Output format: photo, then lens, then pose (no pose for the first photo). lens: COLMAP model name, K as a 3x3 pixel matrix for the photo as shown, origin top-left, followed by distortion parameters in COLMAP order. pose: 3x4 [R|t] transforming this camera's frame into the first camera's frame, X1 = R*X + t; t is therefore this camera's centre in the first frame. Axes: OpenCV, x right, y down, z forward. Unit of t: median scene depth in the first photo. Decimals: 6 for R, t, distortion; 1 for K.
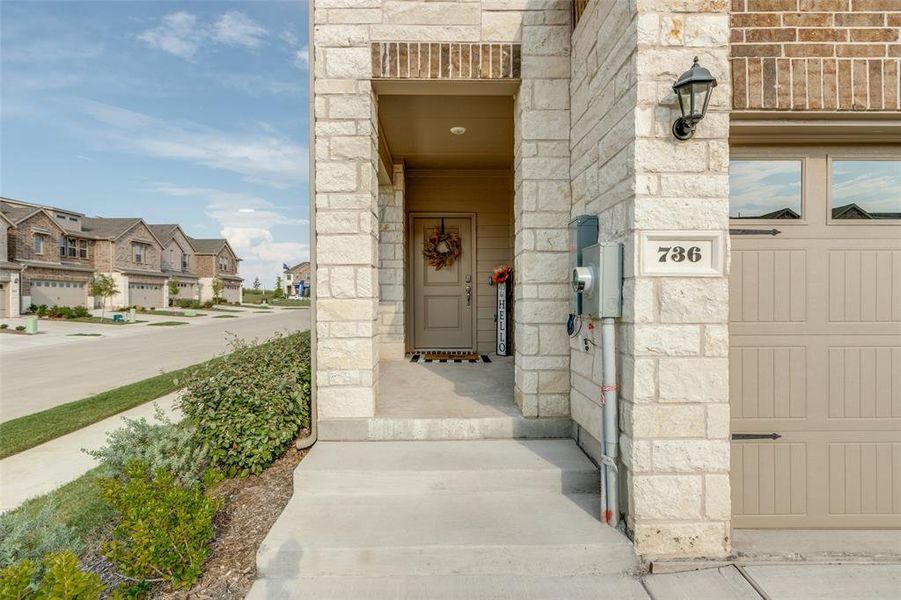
lens RADIAL K [[447.0, 0, 450.5], [0, 447.0, 300.0], [0, 0, 1]] dist [0.002849, 0.000265]
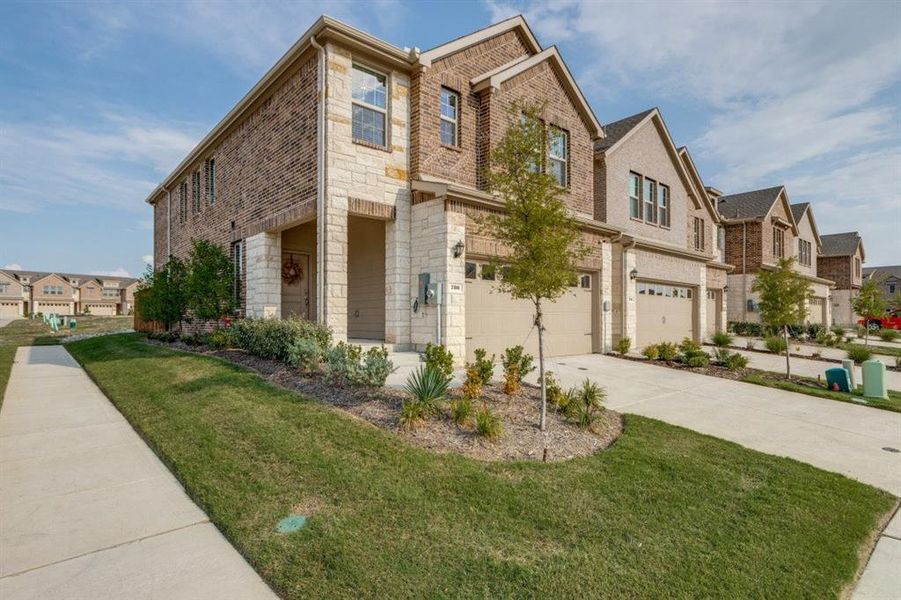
lens RADIAL K [[402.7, 0, 446.6], [0, 402.7, 304.2], [0, 0, 1]] dist [-0.000113, -0.000080]
pose [[0.765074, 0.019954, 0.643634, -1.201806], [0.000583, 0.999498, -0.031680, 0.101939], [-0.643943, 0.024612, 0.764678, -1.078124]]
